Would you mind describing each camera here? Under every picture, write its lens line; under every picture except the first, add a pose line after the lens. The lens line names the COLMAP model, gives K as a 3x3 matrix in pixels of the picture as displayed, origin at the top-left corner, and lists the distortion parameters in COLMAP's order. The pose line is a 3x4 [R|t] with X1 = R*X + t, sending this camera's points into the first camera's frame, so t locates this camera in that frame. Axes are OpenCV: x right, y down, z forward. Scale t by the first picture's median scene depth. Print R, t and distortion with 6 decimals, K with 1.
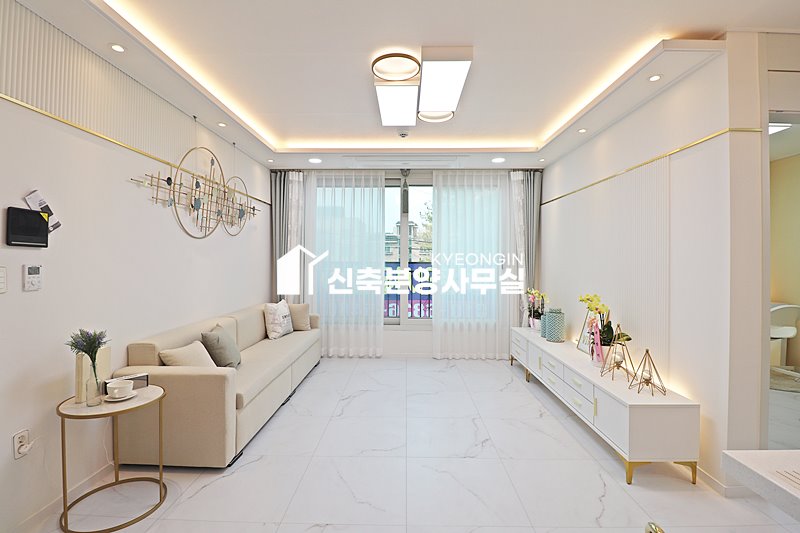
lens RADIAL K [[368.1, 0, 400.5], [0, 368.1, 259.6], [0, 0, 1]] dist [-0.006113, -0.010139]
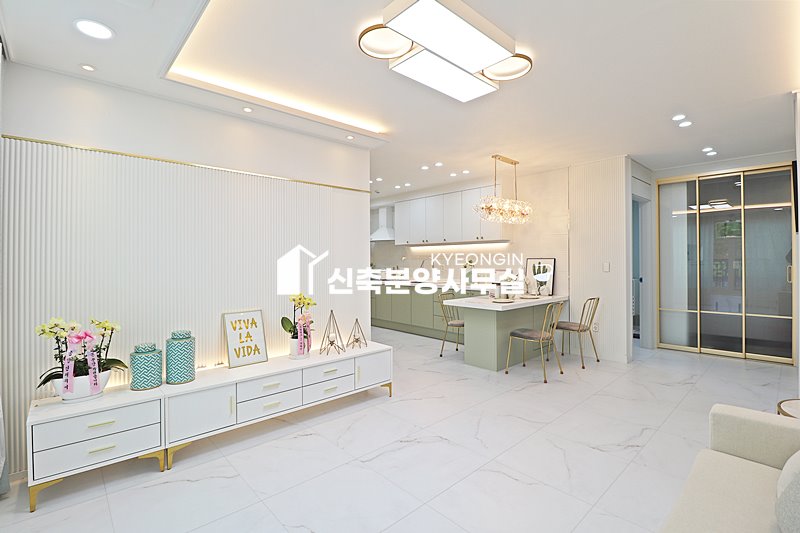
lens RADIAL K [[368.1, 0, 396.9], [0, 368.1, 262.4], [0, 0, 1]] dist [-0.006113, -0.010139]
pose [[-0.683850, -0.003838, 0.729613, -0.357491], [0.001027, 0.999980, 0.006223, 0.002811], [-0.729622, 0.005005, -0.683832, 1.269251]]
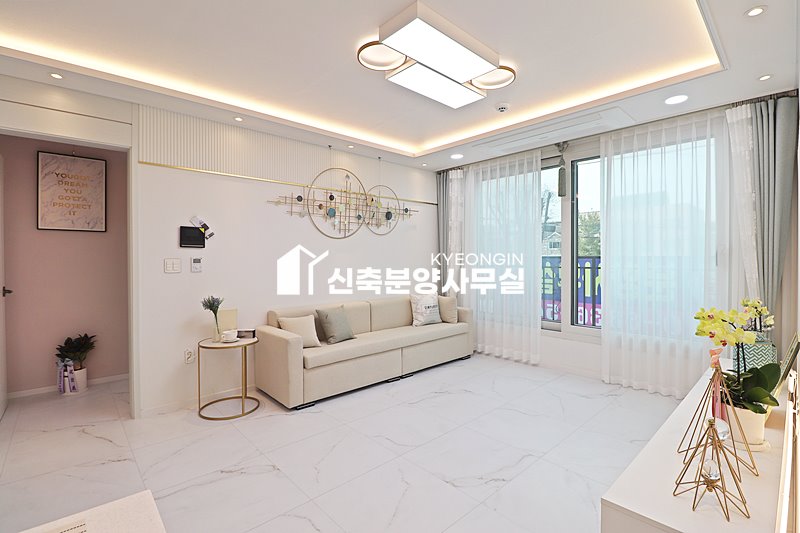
lens RADIAL K [[368.1, 0, 403.3], [0, 368.1, 263.1], [0, 0, 1]] dist [-0.006113, -0.010139]
pose [[0.694353, 0.003510, -0.719626, 0.490021], [0.007840, 0.999892, 0.012442, 0.013002], [0.719592, -0.014281, 0.694251, 0.234560]]
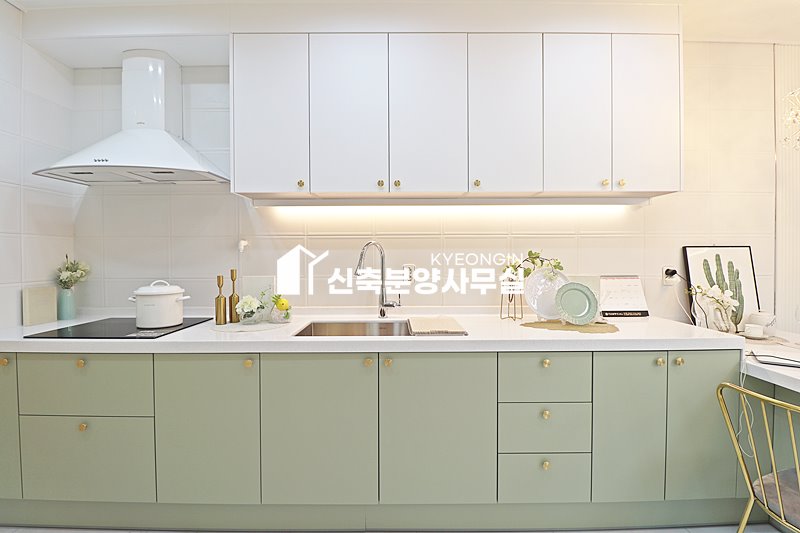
lens RADIAL K [[368.1, 0, 400.7], [0, 368.1, 262.8], [0, 0, 1]] dist [-0.006113, -0.010139]
pose [[-0.999653, 0.001772, -0.026271, 0.915626], [0.001003, 0.999572, 0.029225, 0.006854], [0.026311, 0.029188, -0.999228, 0.422298]]
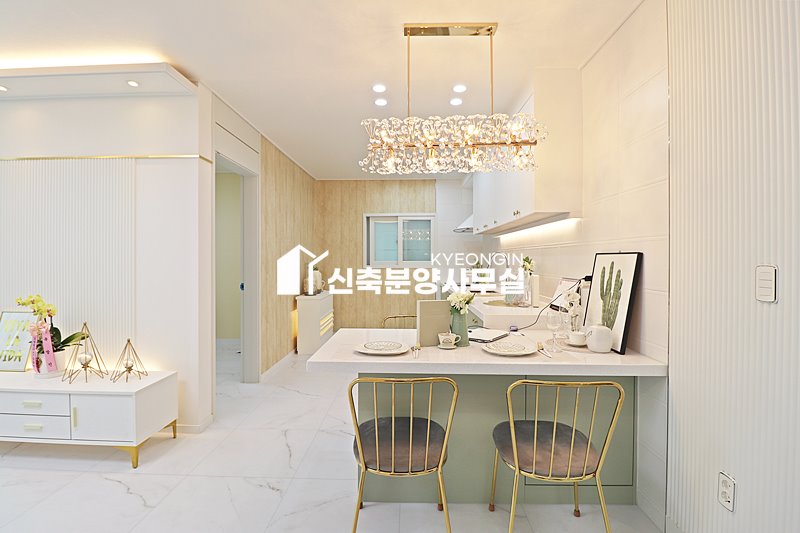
lens RADIAL K [[368.1, 0, 397.4], [0, 368.1, 260.4], [0, 0, 1]] dist [-0.006113, -0.010139]
pose [[0.009979, -0.008667, 0.999913, -0.243536], [-0.003476, 0.999956, 0.008703, 0.004929], [-0.999944, -0.003563, 0.009948, 0.144898]]
